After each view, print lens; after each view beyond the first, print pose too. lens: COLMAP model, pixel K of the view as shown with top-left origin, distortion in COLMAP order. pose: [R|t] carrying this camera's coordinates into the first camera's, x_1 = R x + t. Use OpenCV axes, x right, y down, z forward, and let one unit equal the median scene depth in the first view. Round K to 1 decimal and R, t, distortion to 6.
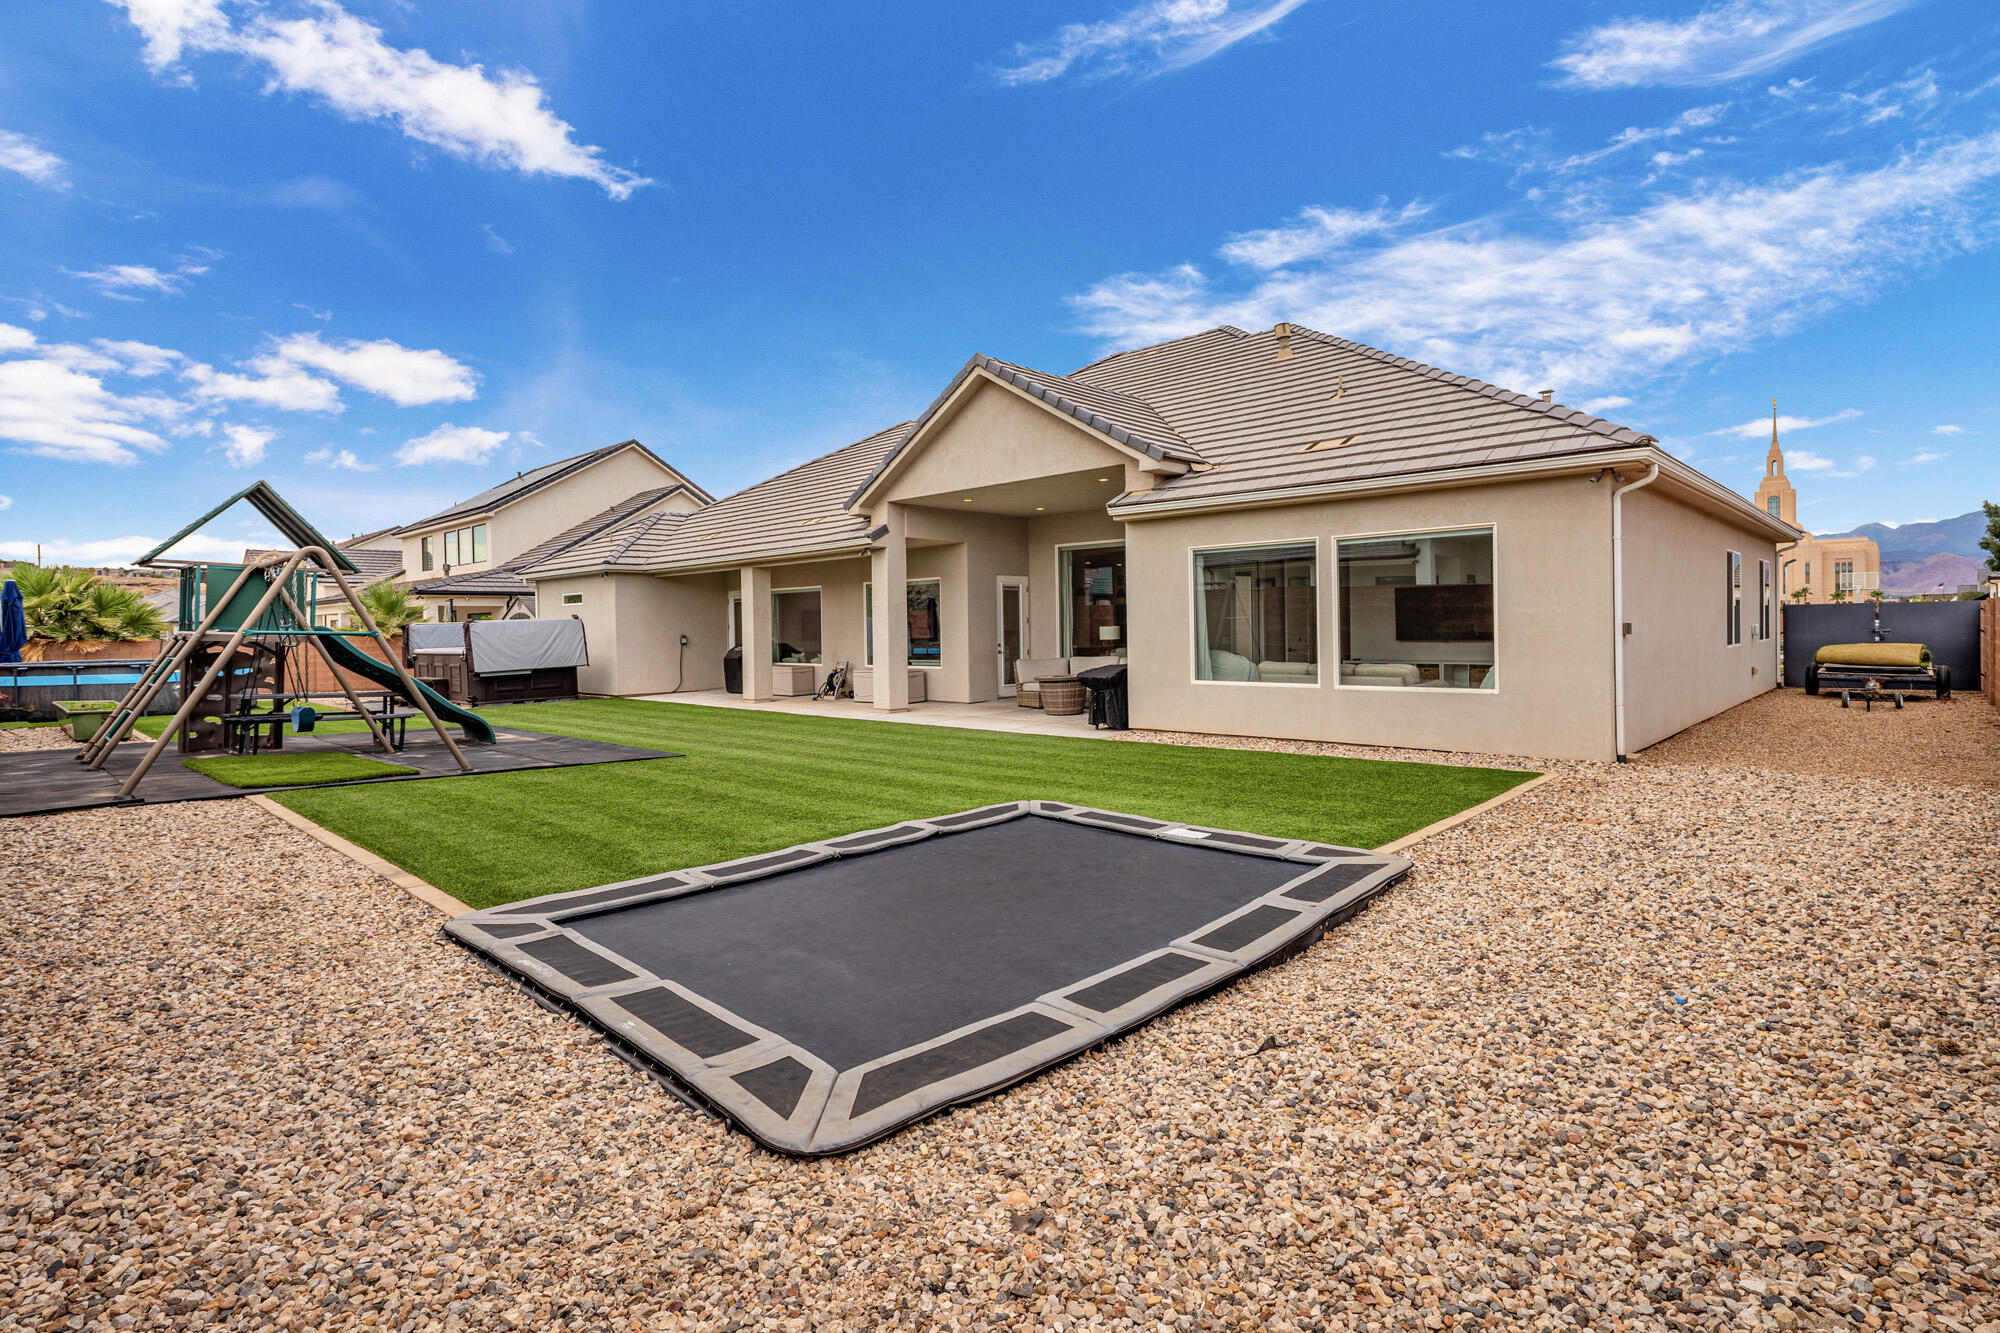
lens RADIAL K [[983.0, 0, 999.6], [0, 983.0, 641.8], [0, 0, 1]] dist [0.001303, -0.000272]
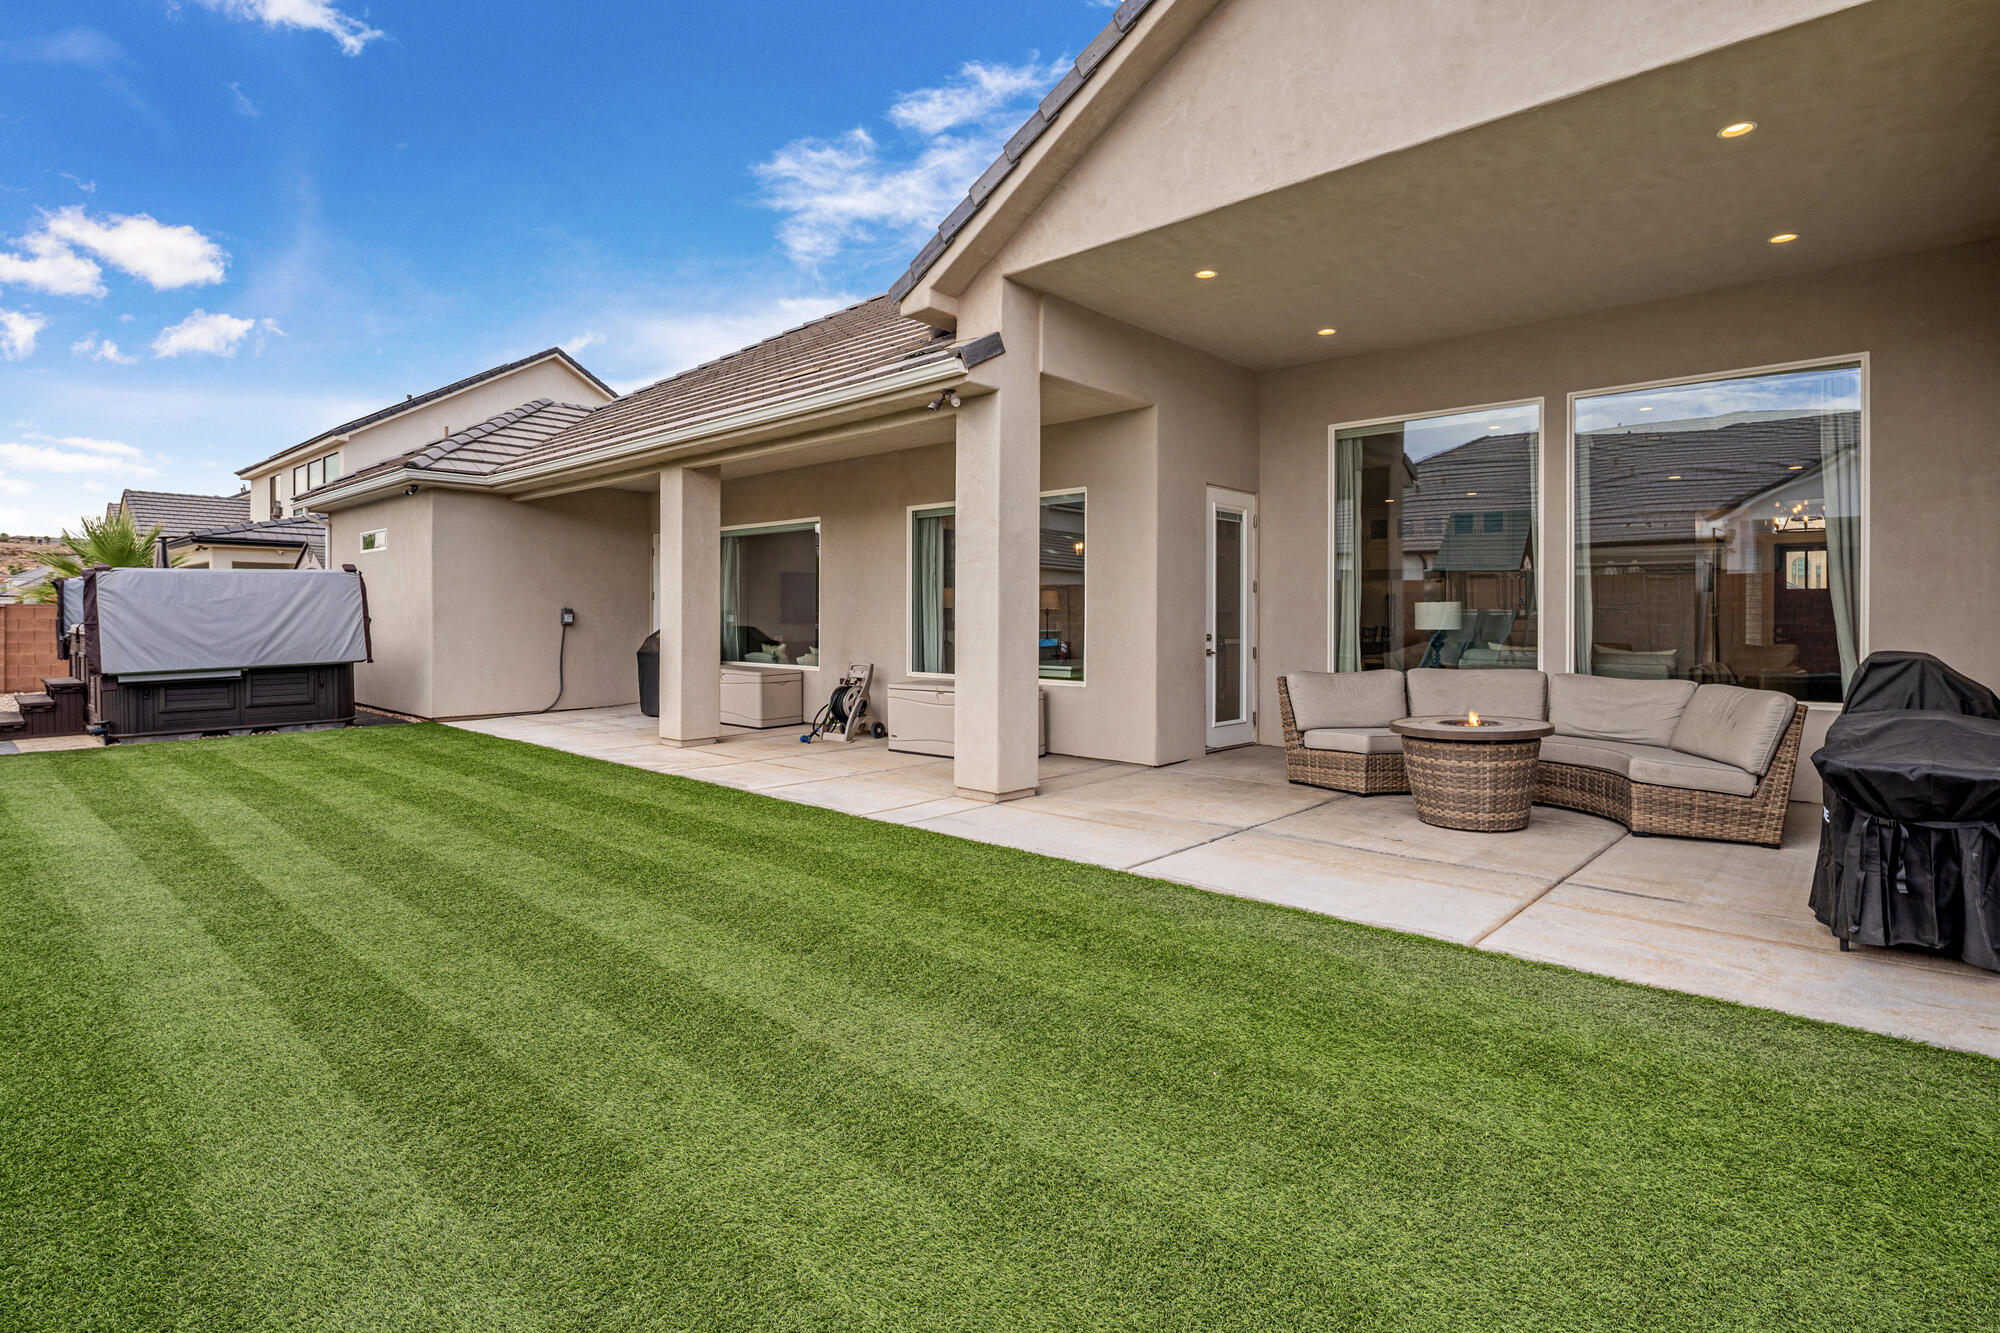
lens RADIAL K [[983.0, 0, 999.6], [0, 983.0, 641.8], [0, 0, 1]] dist [0.001303, -0.000272]
pose [[0.999579, 0.018463, 0.022399, -0.101551], [-0.018692, 0.999775, 0.010051, 0.002349], [-0.022208, -0.010466, 0.999699, 0.499191]]
